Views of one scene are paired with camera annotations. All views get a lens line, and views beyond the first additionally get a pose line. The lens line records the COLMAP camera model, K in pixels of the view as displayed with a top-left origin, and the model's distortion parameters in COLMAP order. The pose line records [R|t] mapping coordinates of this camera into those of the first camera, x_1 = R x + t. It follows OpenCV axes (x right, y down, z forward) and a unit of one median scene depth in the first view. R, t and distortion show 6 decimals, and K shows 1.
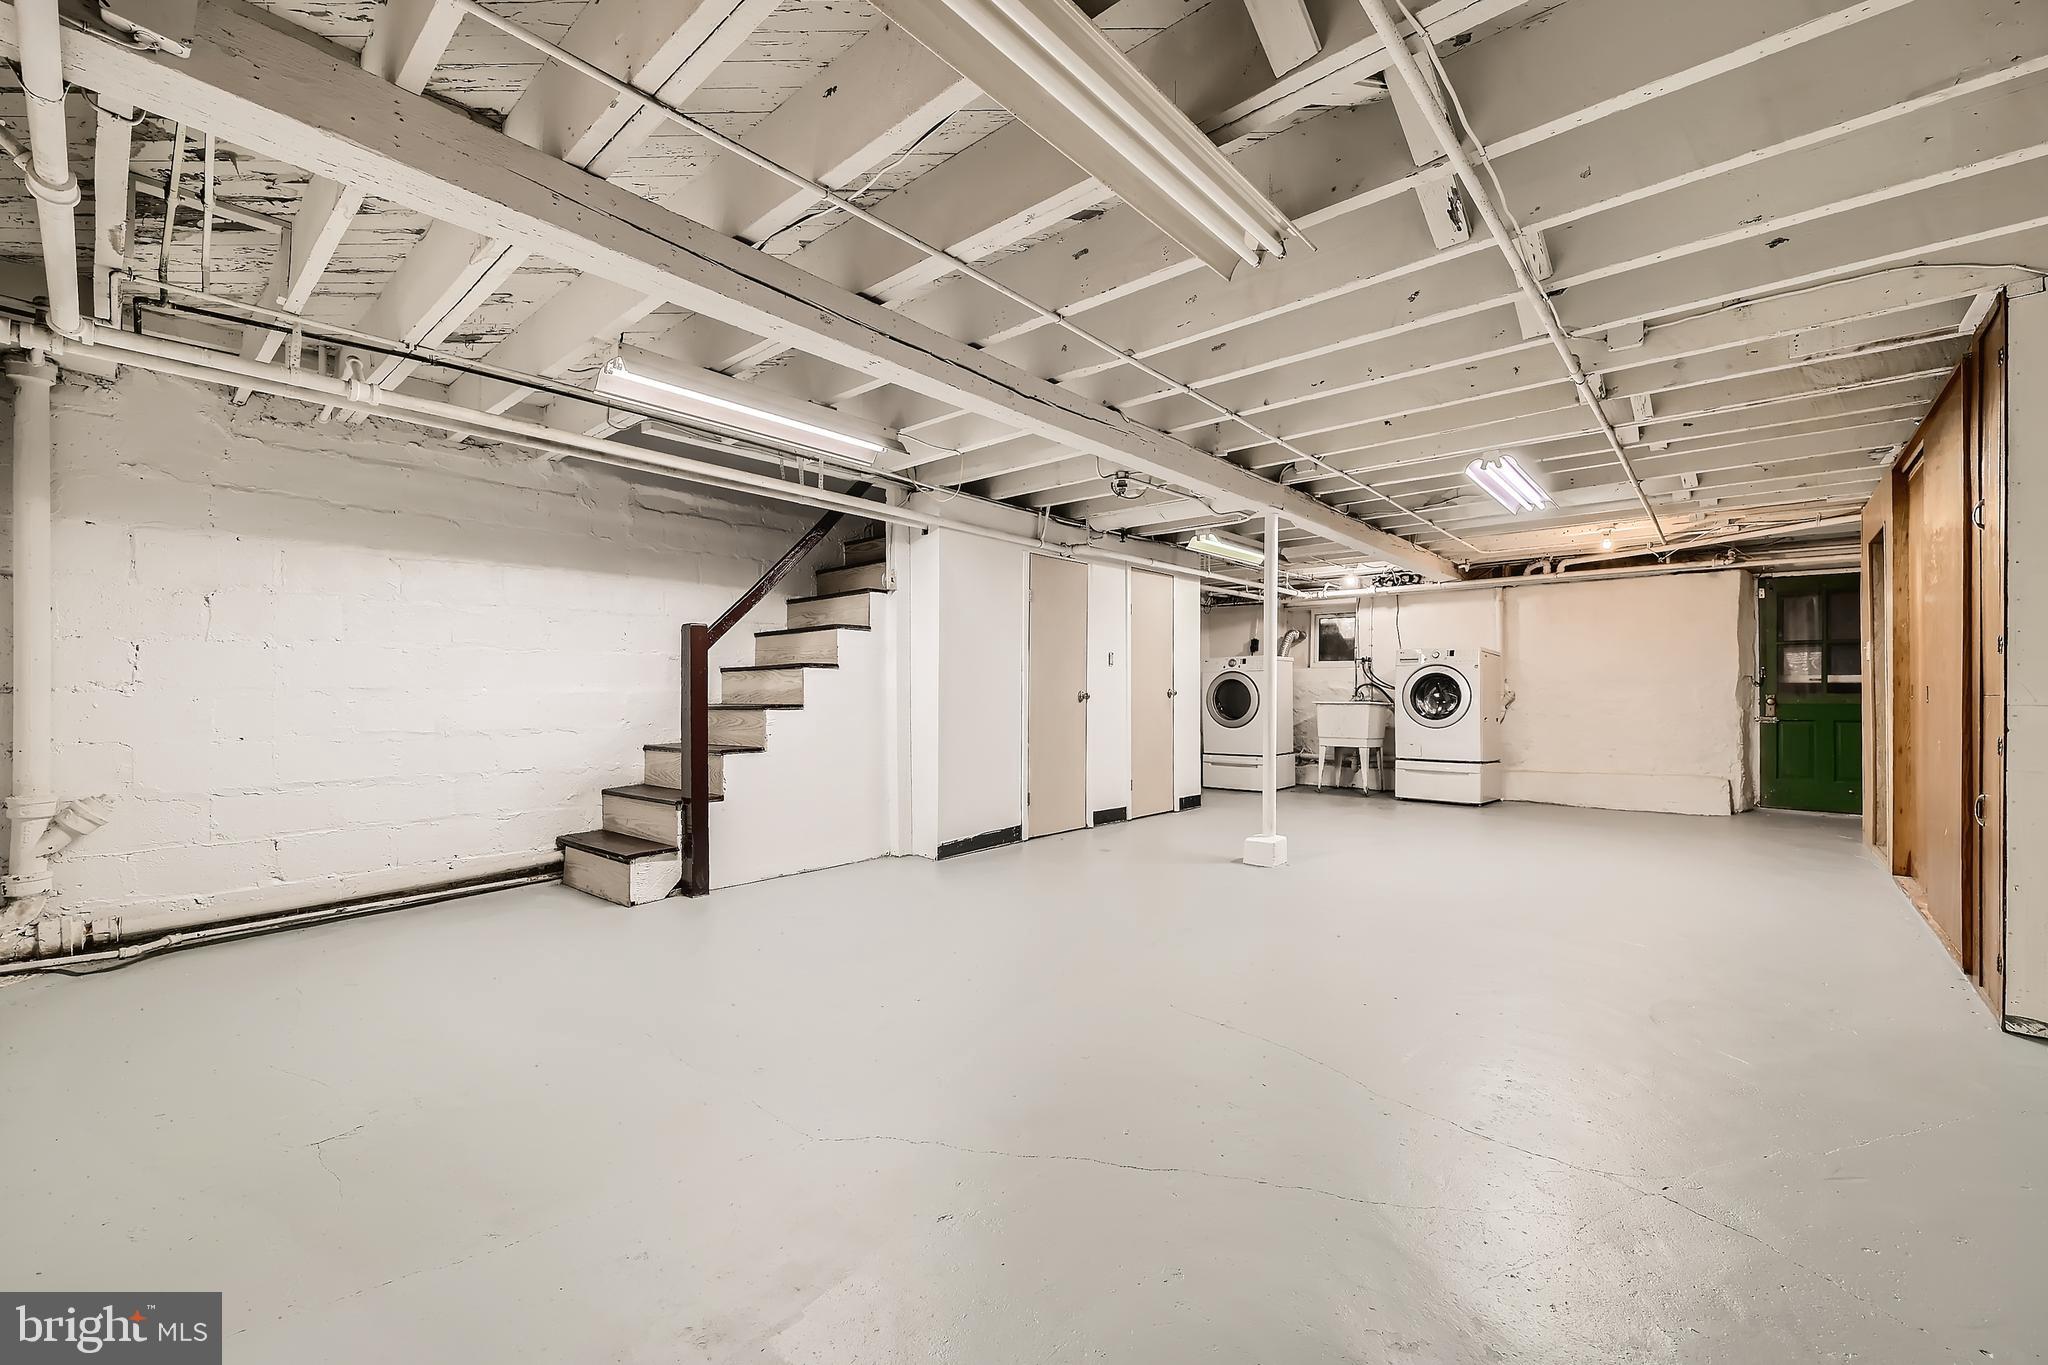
lens RADIAL K [[821.3, 0, 1028.4], [0, 821.3, 687.0], [0, 0, 1]] dist [-0.001129, -0.000045]
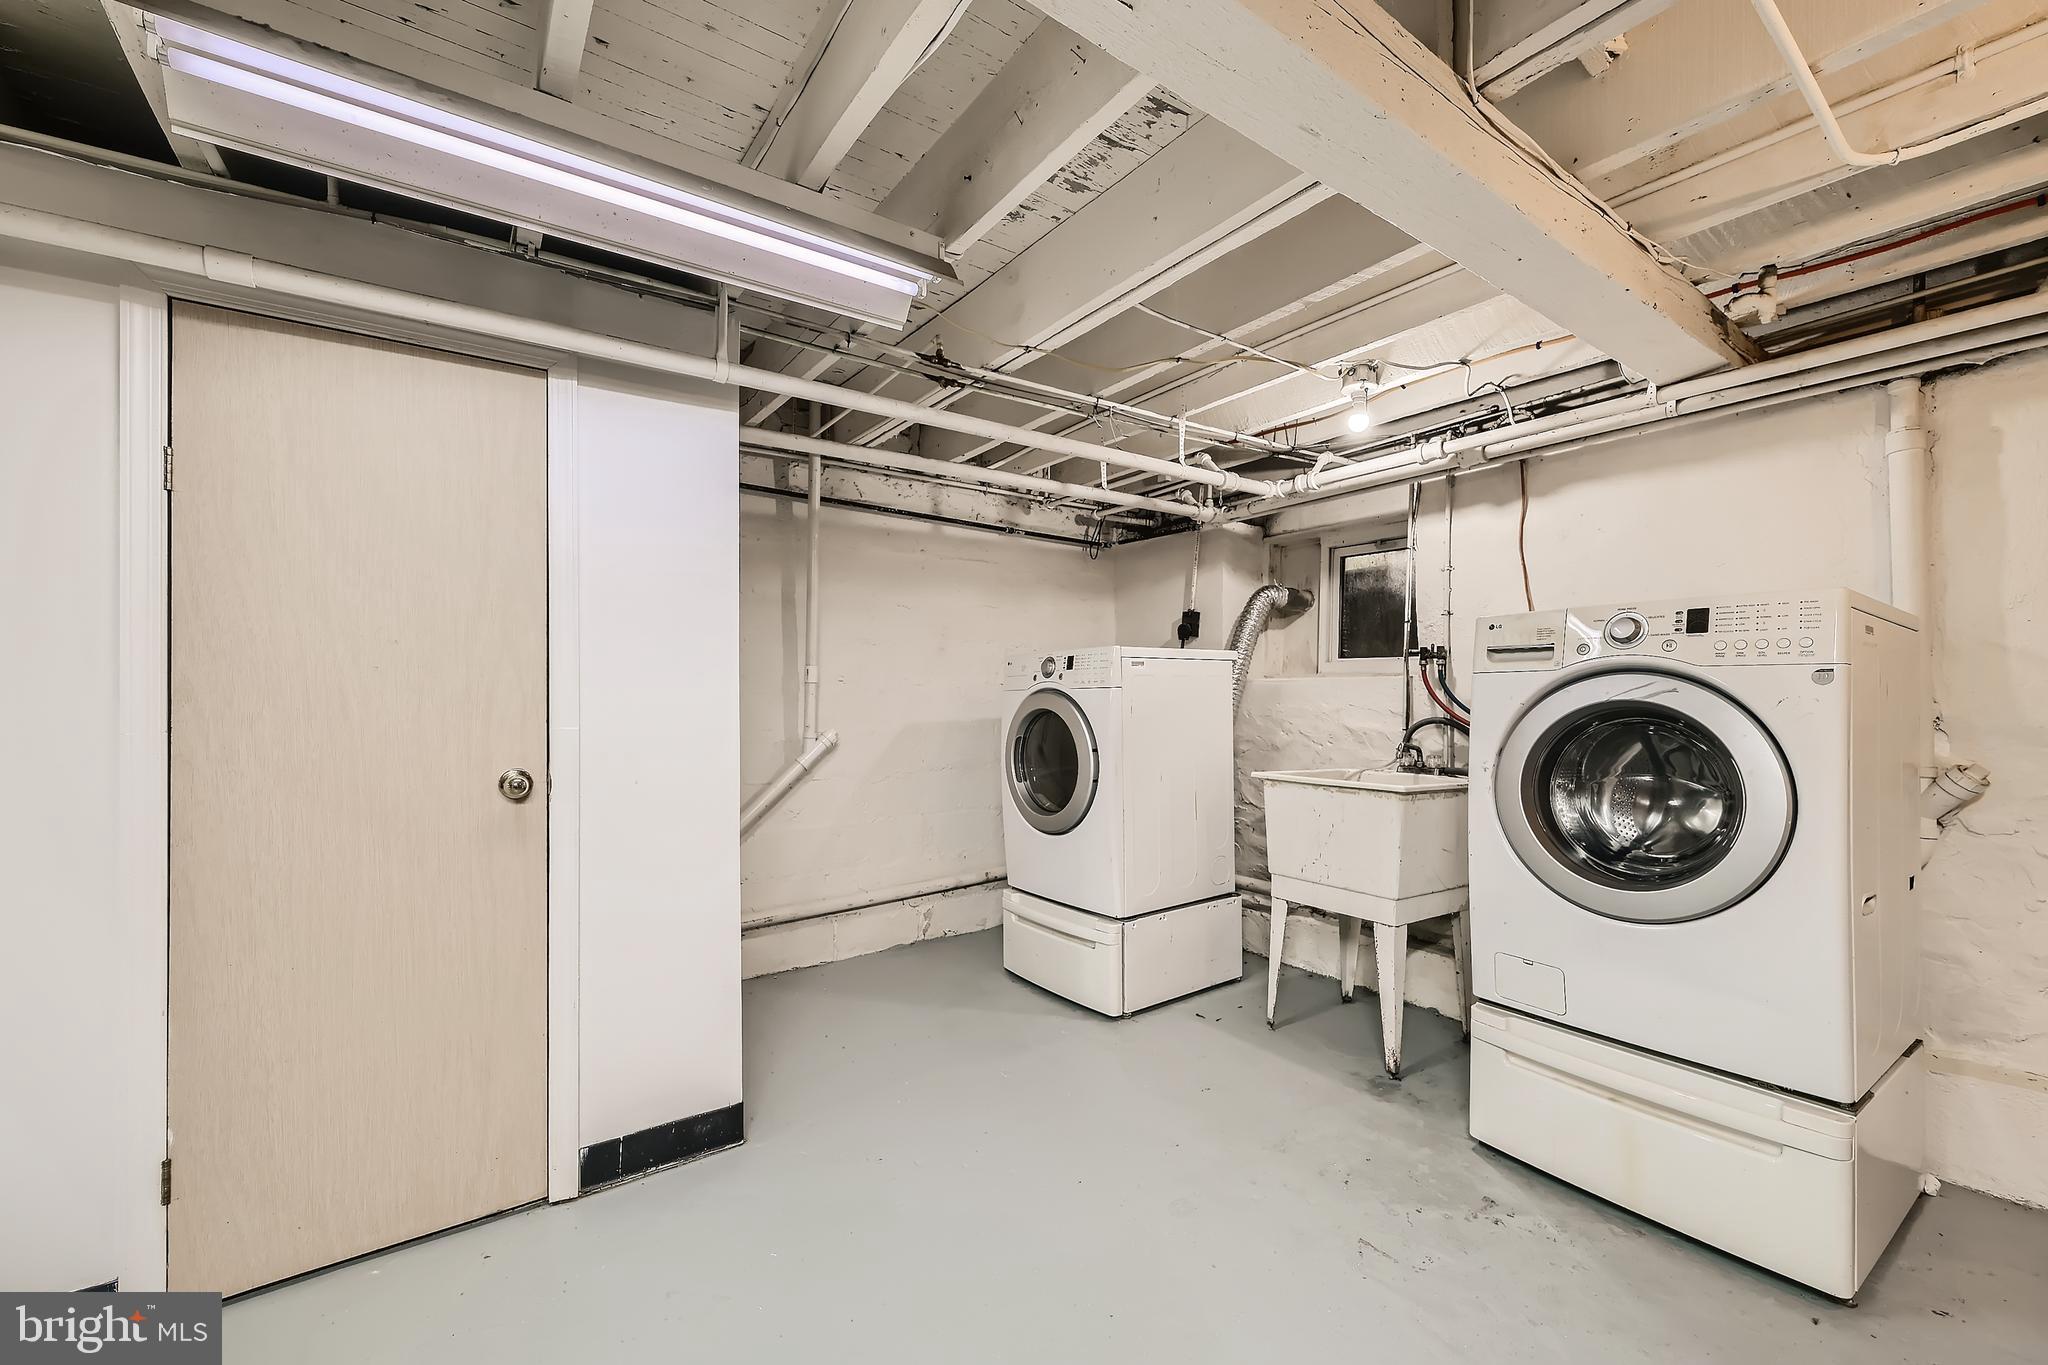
lens RADIAL K [[819.9, 0, 1016.5], [0, 819.9, 687.6], [0, 0, 1]] dist [0.001296, 0.000159]
pose [[0.972162, -0.006661, -0.234217, 0.353917], [0.006678, 0.999977, -0.000719, -0.021252], [0.234216, -0.000865, 0.972184, 0.674226]]
